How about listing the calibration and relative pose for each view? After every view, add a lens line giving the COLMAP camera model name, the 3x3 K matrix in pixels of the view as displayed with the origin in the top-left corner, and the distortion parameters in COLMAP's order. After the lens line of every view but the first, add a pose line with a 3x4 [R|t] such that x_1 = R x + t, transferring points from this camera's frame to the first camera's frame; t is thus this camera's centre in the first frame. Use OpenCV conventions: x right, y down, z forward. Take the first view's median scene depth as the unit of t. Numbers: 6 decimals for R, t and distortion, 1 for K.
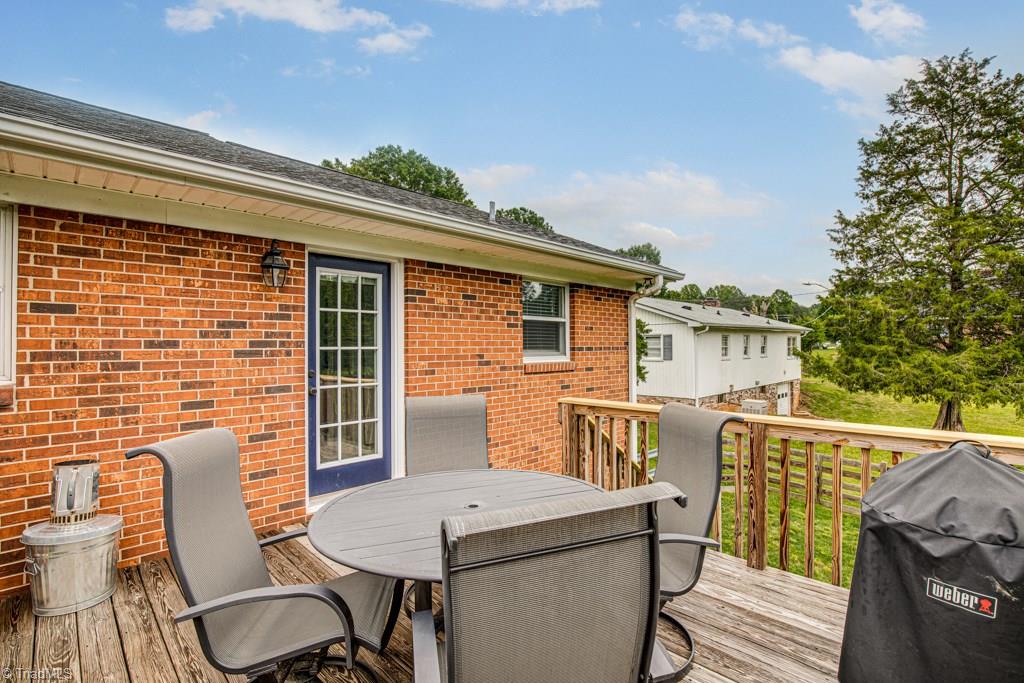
lens RADIAL K [[471.6, 0, 518.2], [0, 471.6, 338.4], [0, 0, 1]] dist [-0.023830, 0.002761]
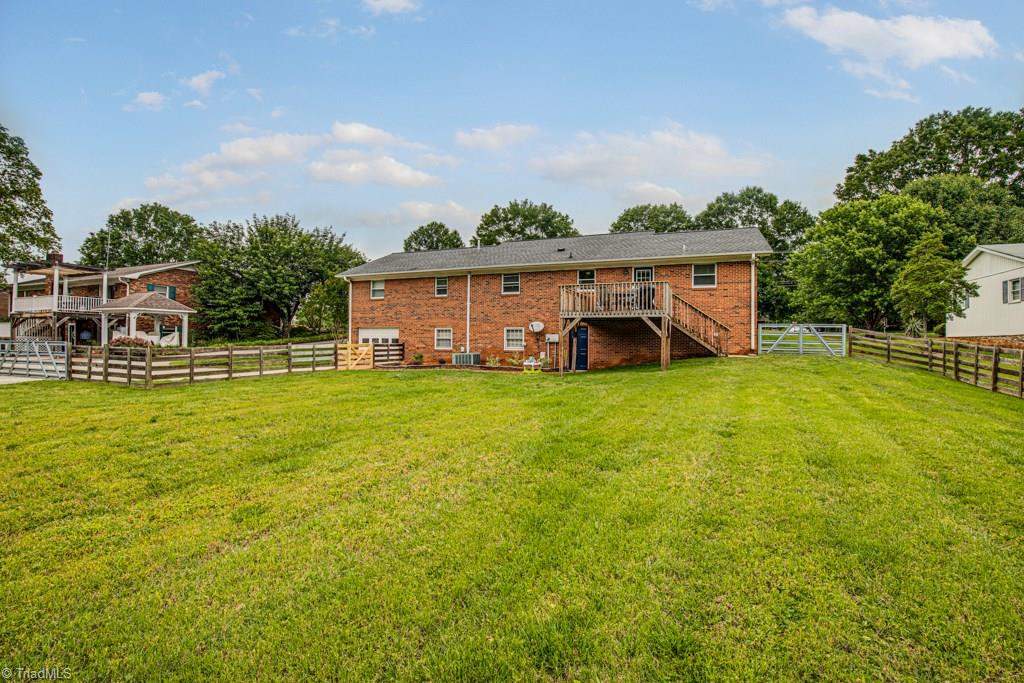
lens RADIAL K [[471.6, 0, 512.3], [0, 471.6, 337.3], [0, 0, 1]] dist [-0.023830, 0.002761]
pose [[0.320370, 0.015243, -0.947170, 2.652155], [0.006948, 0.999806, 0.018440, 0.317509], [0.947267, -0.012489, 0.320201, -1.309843]]
